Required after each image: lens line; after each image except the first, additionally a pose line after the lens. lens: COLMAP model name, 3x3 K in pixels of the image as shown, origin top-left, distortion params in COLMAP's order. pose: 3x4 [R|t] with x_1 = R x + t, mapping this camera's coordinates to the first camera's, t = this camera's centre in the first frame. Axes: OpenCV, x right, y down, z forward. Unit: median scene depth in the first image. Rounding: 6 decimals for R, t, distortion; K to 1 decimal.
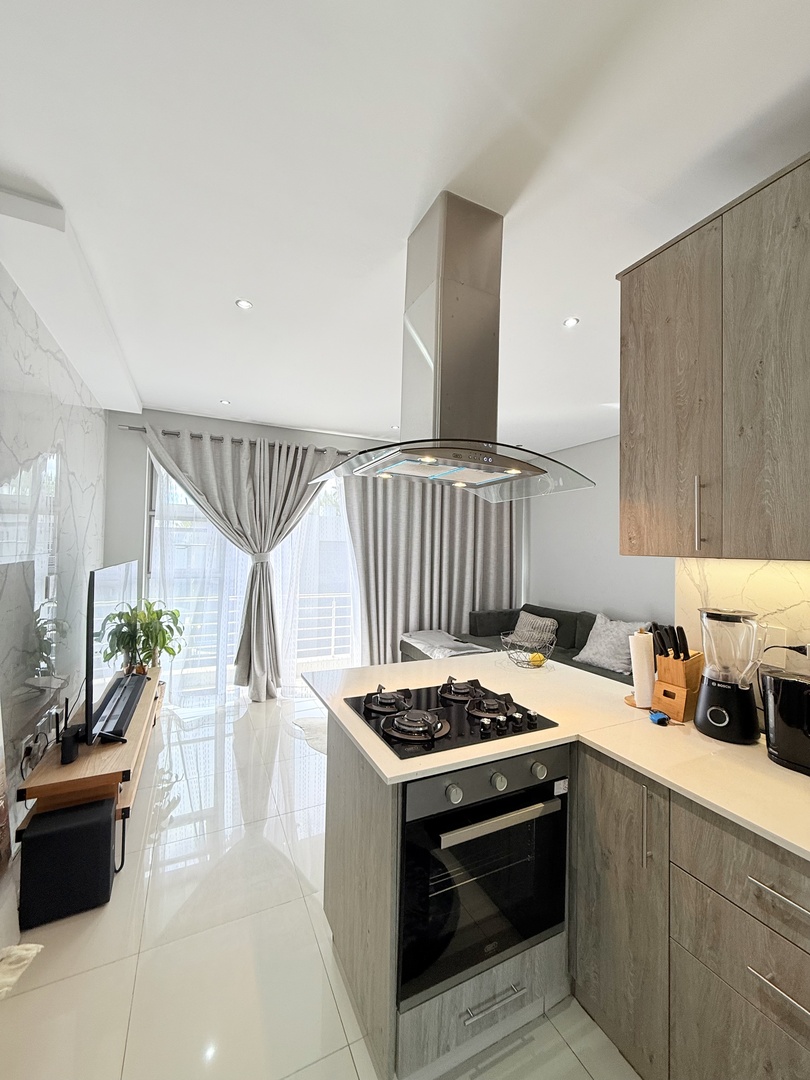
lens RADIAL K [[426.5, 0, 402.0], [0, 426.5, 534.7], [0, 0, 1]] dist [-0.000907, 0.000449]
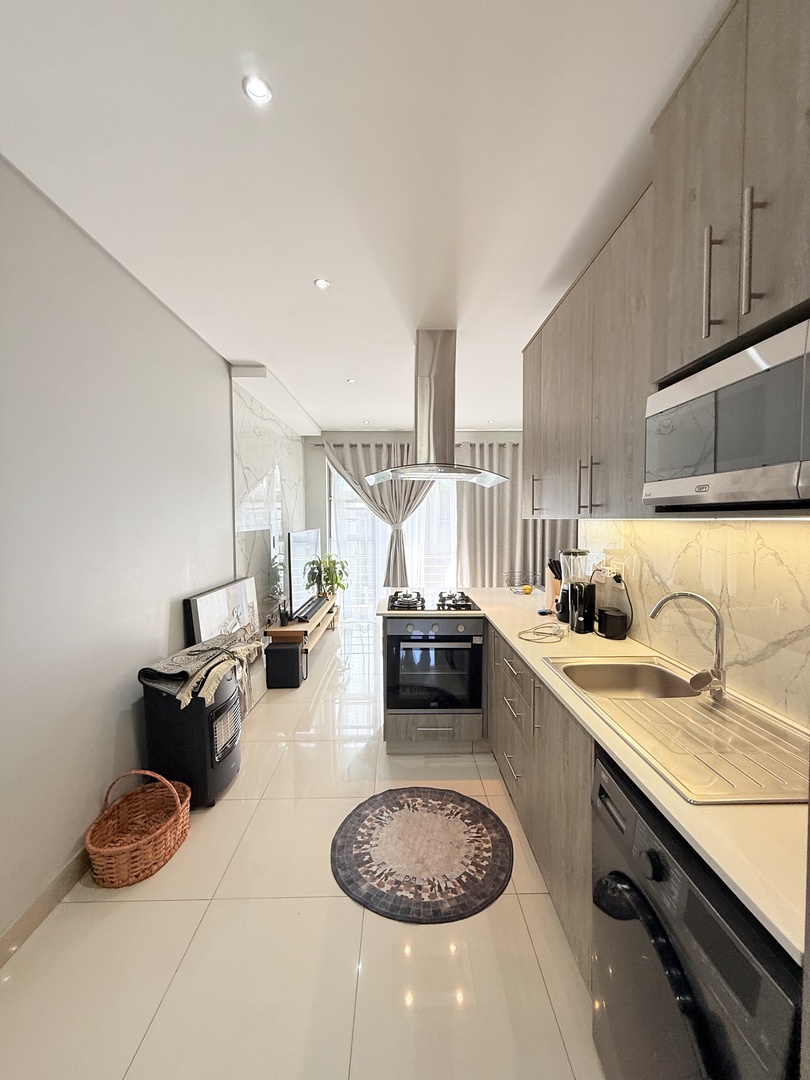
lens RADIAL K [[426.5, 0, 403.7], [0, 426.5, 531.3], [0, 0, 1]] dist [-0.000907, 0.000449]
pose [[0.907059, -0.009698, -0.420893, 0.299534], [0.034425, 0.998095, 0.051192, -0.002728], [0.419594, -0.060923, 0.905665, -0.288840]]
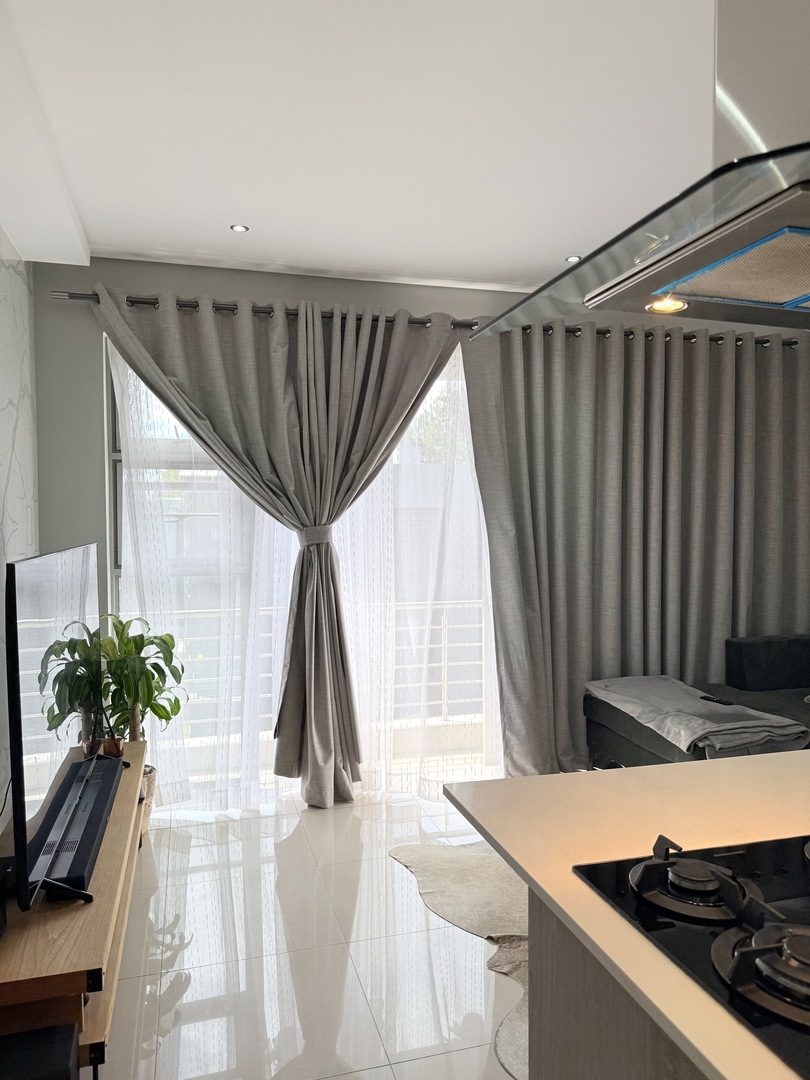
lens RADIAL K [[760.6, 0, 406.0], [0, 760.6, 539.8], [0, 0, 1]] dist [0.043088, -0.039547]
pose [[0.985162, -0.017067, -0.170777, -0.064933], [0.026994, 0.998067, 0.055976, 0.010794], [0.169491, -0.059756, 0.983718, 0.106470]]
